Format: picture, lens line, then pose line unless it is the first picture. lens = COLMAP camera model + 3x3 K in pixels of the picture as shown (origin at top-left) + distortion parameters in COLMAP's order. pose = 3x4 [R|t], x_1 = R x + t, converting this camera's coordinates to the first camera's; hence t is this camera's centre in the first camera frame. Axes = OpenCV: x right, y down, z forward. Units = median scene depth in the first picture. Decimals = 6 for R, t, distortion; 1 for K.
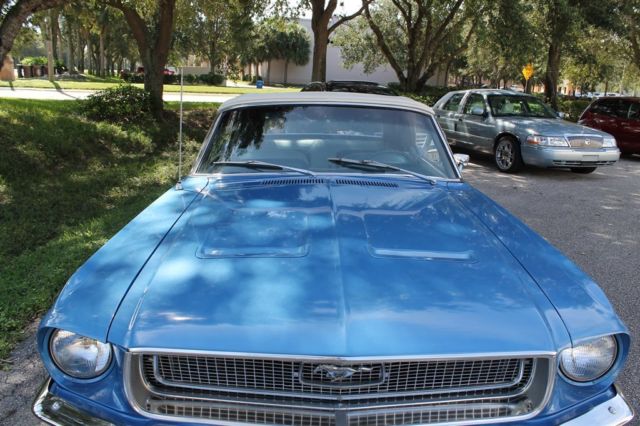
lens RADIAL K [[542.4, 0, 320.0], [0, 542.4, 213.0], [0, 0, 1]] dist [-0.084574, 0.009125]
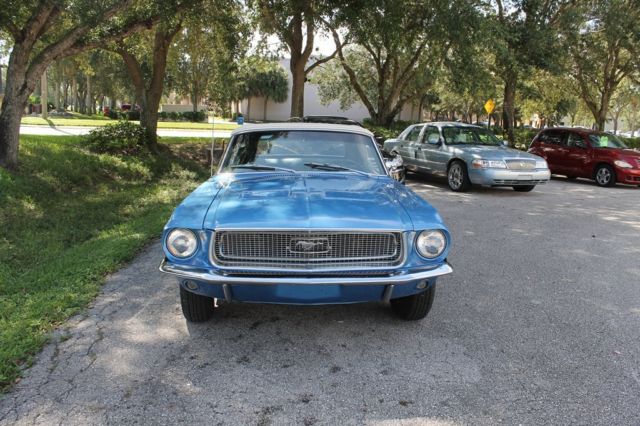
lens RADIAL K [[542.4, 0, 320.0], [0, 542.4, 213.0], [0, 0, 1]] dist [-0.084574, 0.009125]
pose [[0.999219, -0.013473, 0.037137, 0.000434], [0.015859, 0.997776, -0.064739, 0.029763], [-0.036182, 0.065278, 0.997211, -0.114914]]
